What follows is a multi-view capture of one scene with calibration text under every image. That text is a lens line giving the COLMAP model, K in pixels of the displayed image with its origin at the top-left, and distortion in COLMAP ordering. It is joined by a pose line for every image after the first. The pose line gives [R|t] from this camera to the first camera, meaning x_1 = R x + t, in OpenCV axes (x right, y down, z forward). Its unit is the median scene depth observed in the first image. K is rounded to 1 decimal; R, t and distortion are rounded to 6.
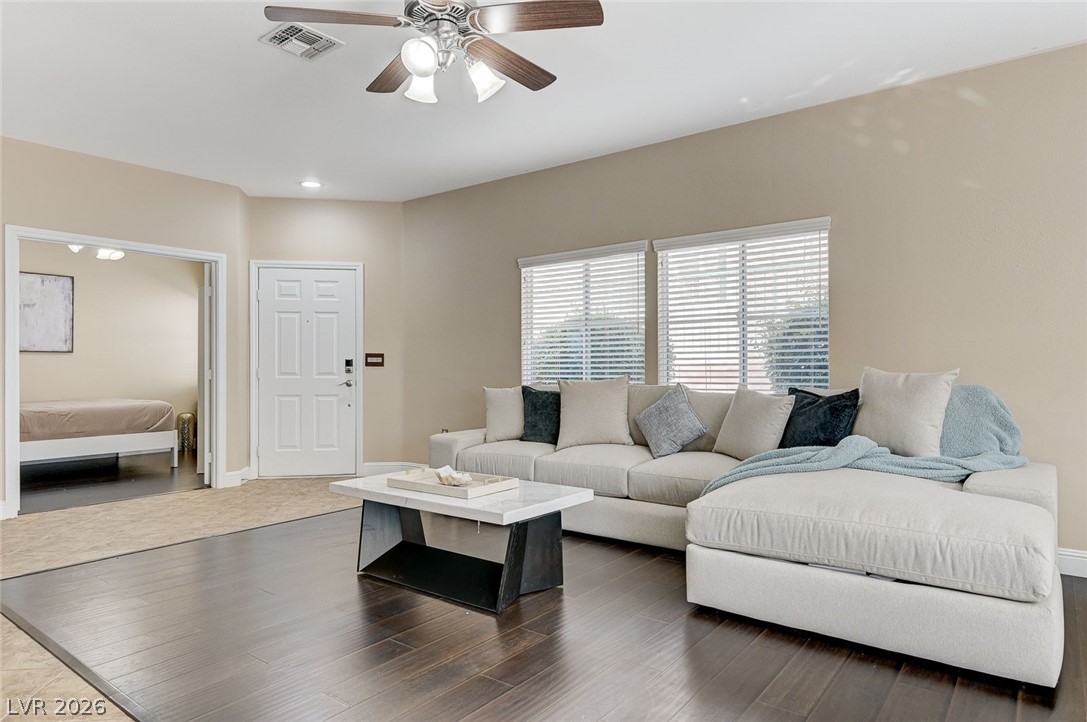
lens RADIAL K [[656.9, 0, 551.9], [0, 656.9, 363.1], [0, 0, 1]] dist [-0.002515, 0.003885]
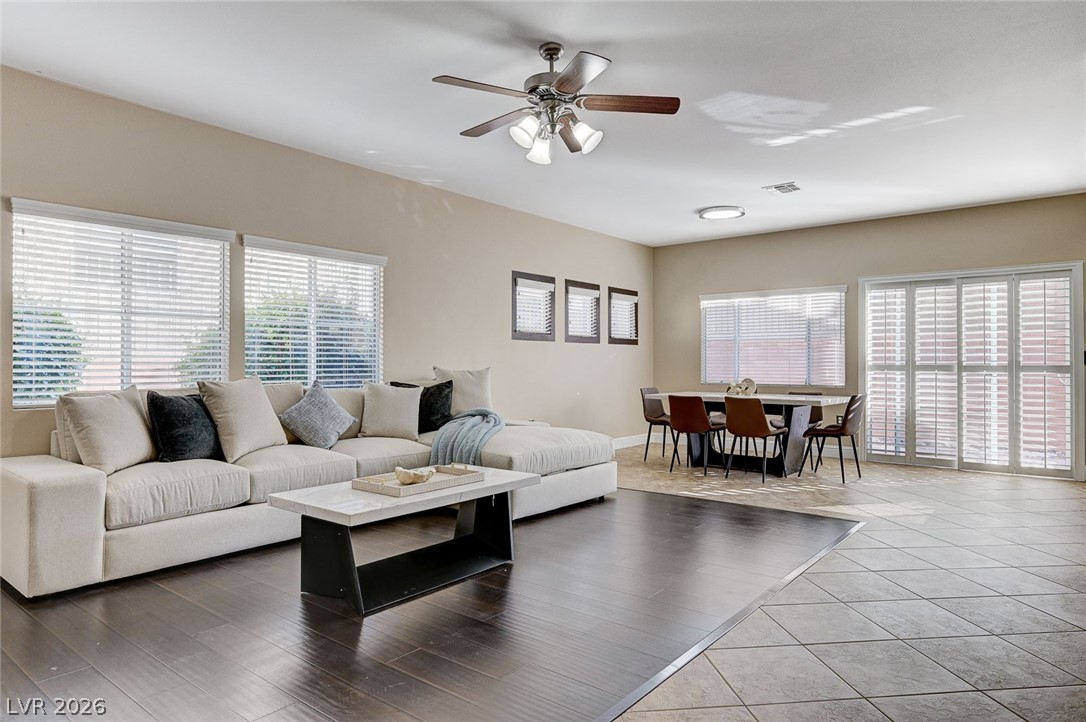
lens RADIAL K [[656.3, 0, 538.0], [0, 656.3, 367.7], [0, 0, 1]] dist [-0.002515, 0.003885]
pose [[0.028298, 0.002608, 0.999596, -0.854265], [-0.002752, 0.999993, -0.002531, 0.009872], [-0.999596, -0.002680, 0.028305, 0.588583]]
